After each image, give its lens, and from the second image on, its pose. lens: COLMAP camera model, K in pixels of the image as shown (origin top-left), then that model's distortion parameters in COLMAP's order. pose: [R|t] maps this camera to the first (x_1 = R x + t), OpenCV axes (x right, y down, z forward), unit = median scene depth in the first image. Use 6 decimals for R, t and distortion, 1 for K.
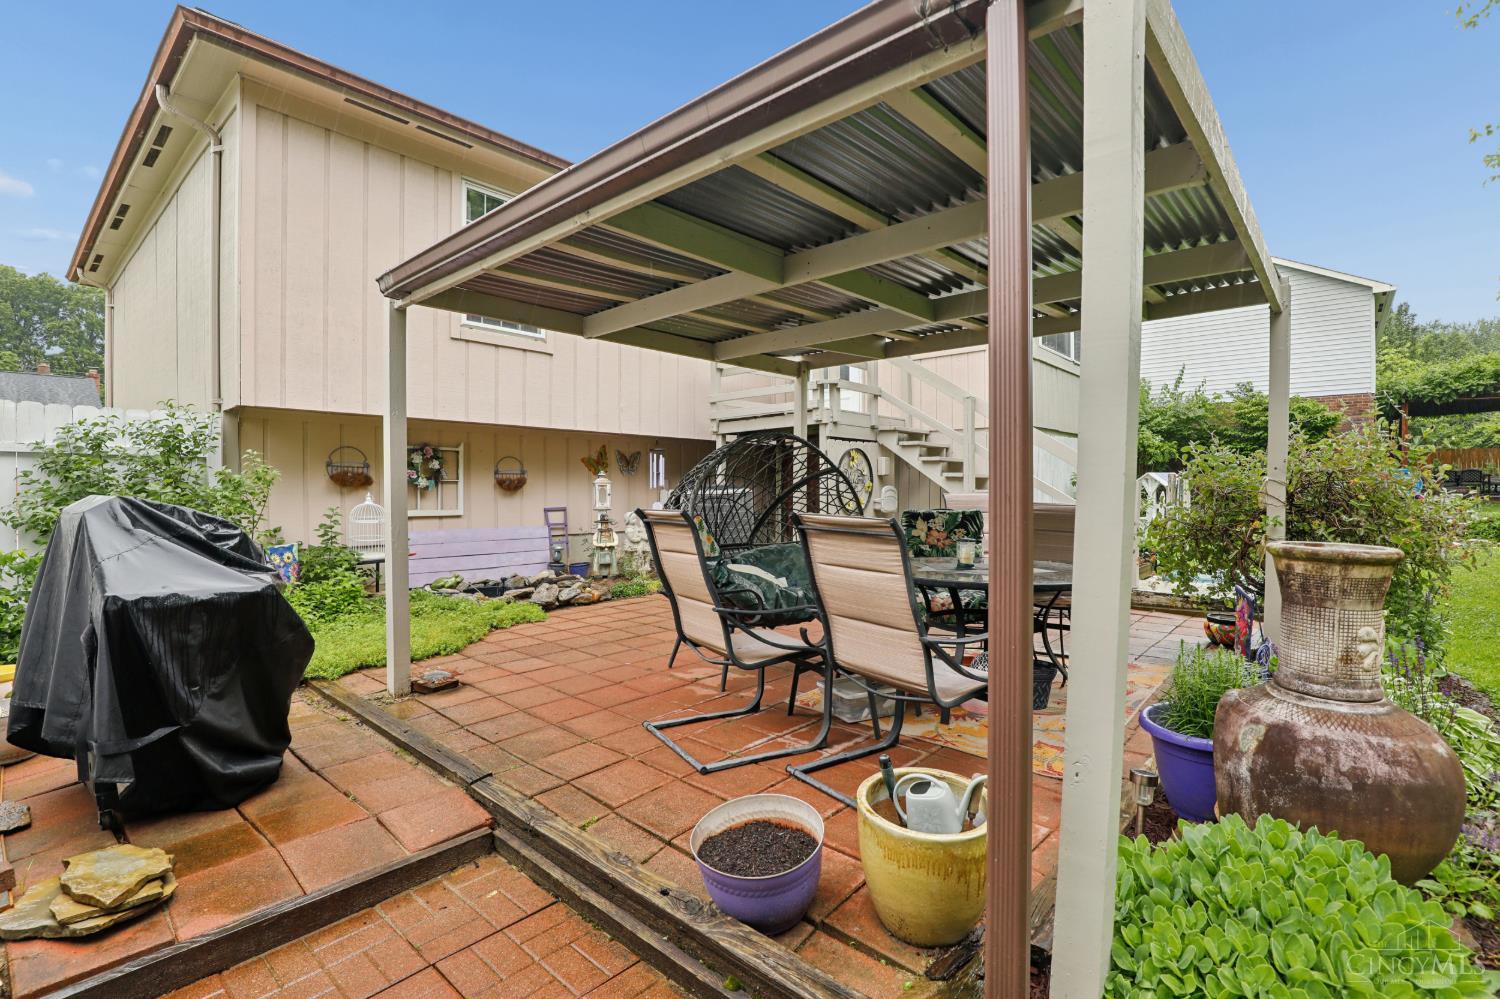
lens RADIAL K [[693.1, 0, 755.8], [0, 693.1, 499.3], [0, 0, 1]] dist [-0.036554, 0.007271]
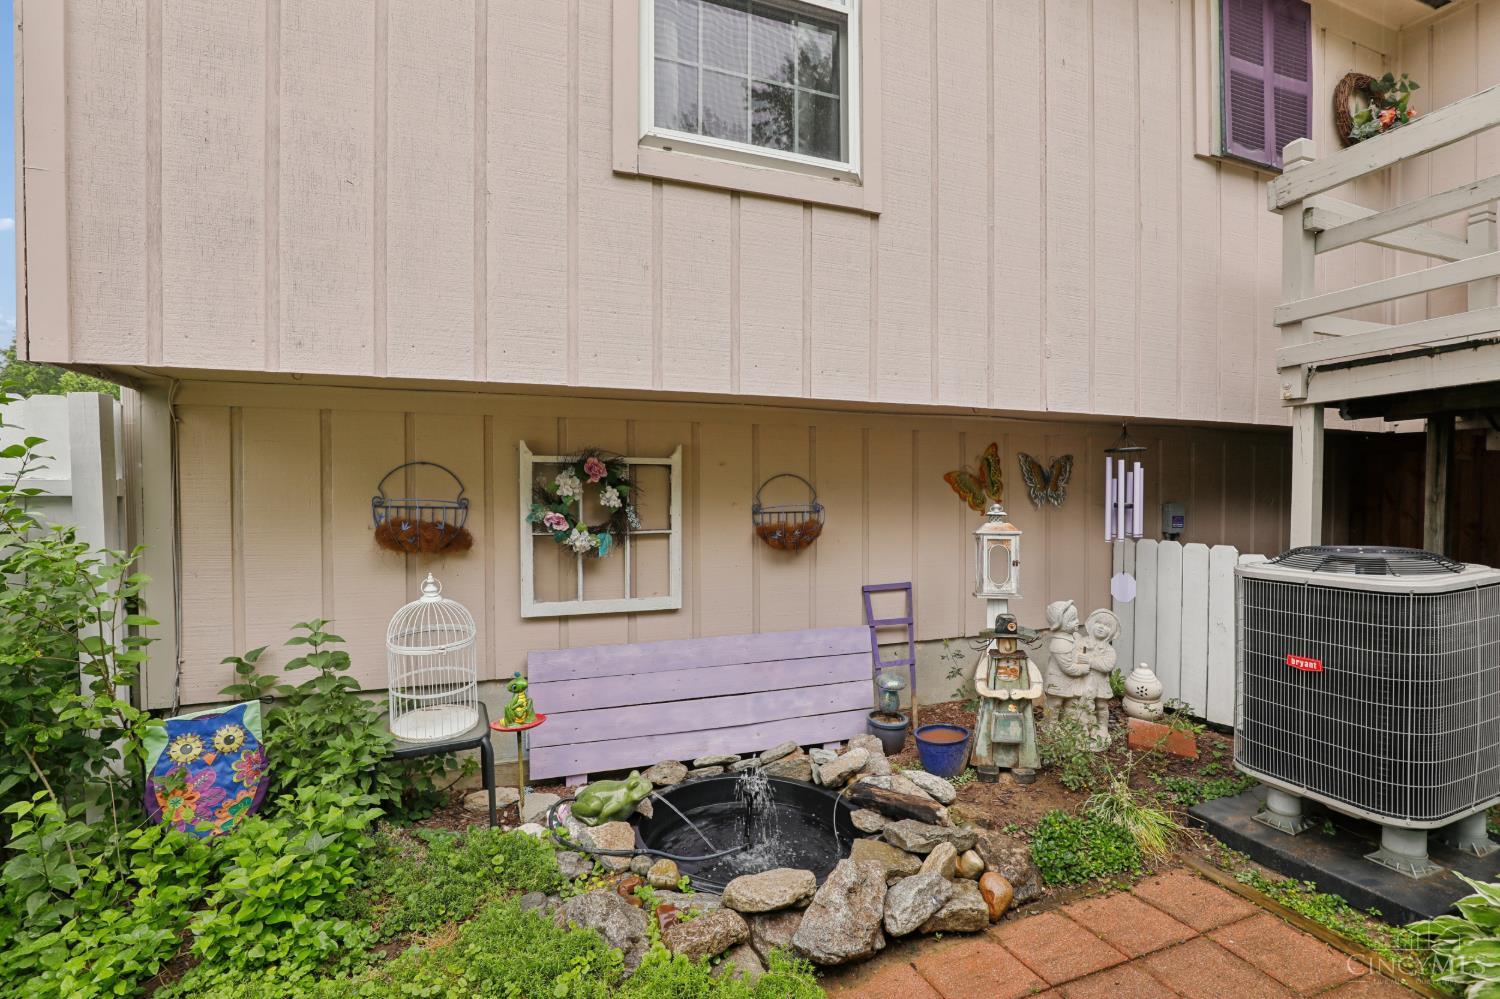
lens RADIAL K [[693.1, 0, 742.9], [0, 693.1, 509.0], [0, 0, 1]] dist [-0.036554, 0.007271]
pose [[0.876336, 0.009264, -0.481611, -0.162338], [-0.005111, 0.999938, 0.009935, -0.043000], [0.481673, -0.006245, 0.876329, 0.583283]]
